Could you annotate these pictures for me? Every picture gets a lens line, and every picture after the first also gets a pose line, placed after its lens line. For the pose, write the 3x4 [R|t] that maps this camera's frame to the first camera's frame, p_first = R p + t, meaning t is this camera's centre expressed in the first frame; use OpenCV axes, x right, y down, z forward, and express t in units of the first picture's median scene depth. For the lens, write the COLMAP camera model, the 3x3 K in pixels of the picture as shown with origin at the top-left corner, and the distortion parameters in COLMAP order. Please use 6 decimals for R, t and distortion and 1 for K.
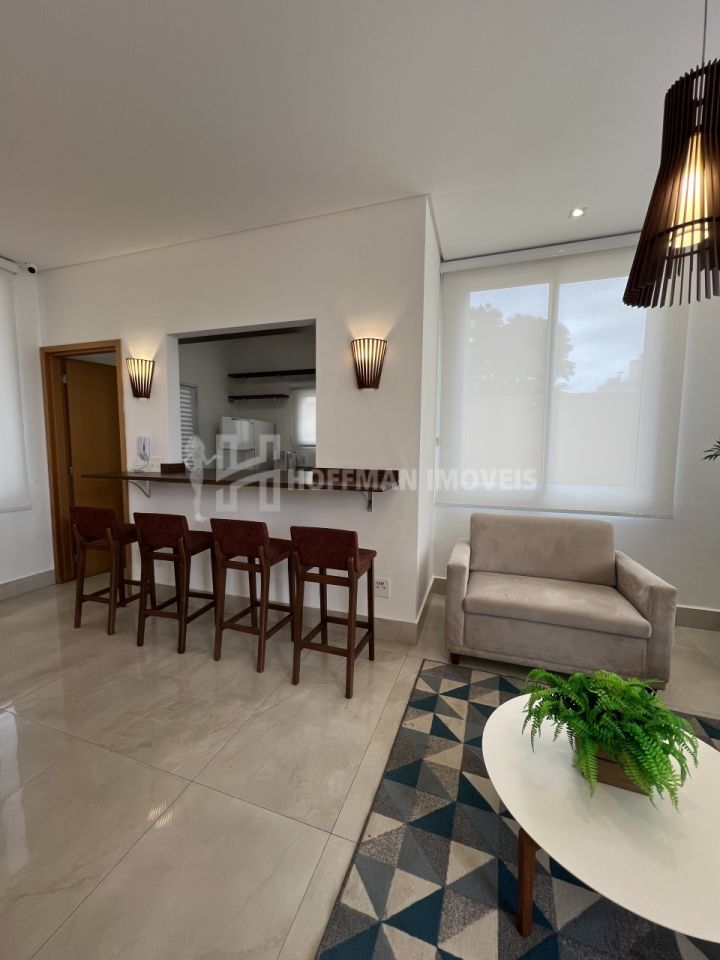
lens RADIAL K [[381.0, 0, 365.0], [0, 381.0, 478.6], [0, 0, 1]] dist [-0.002544, 0.000467]
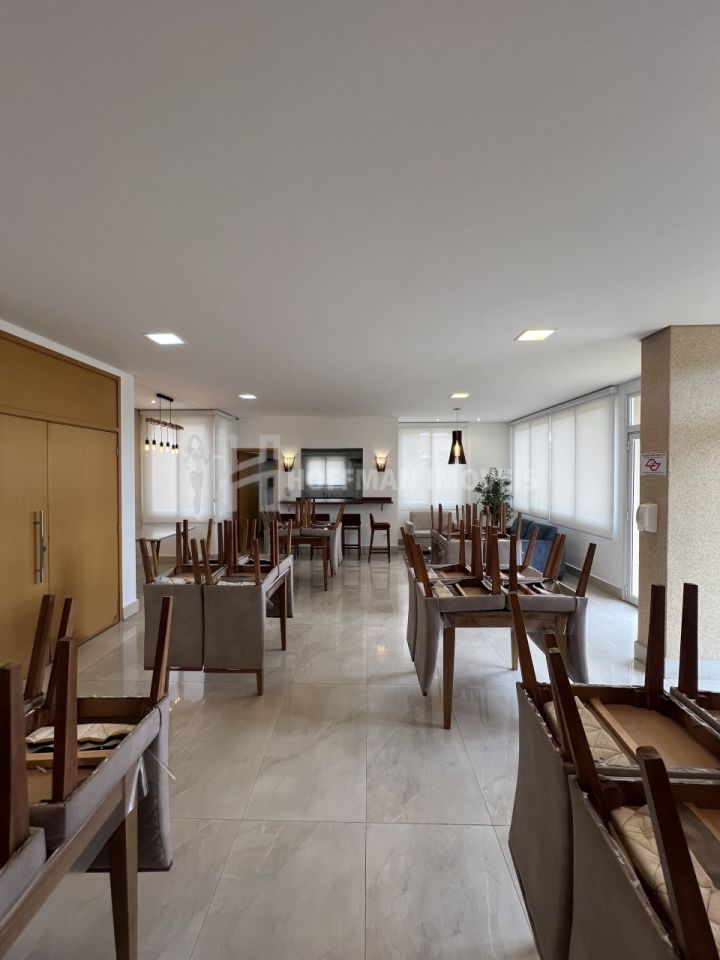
lens RADIAL K [[381.0, 0, 358.3], [0, 381.0, 479.8], [0, 0, 1]] dist [-0.002544, 0.000467]
pose [[0.954060, -0.009691, 0.299460, -1.096162], [0.029793, 0.997592, -0.062635, 0.019922], [-0.298132, 0.068679, 0.952051, -1.909053]]
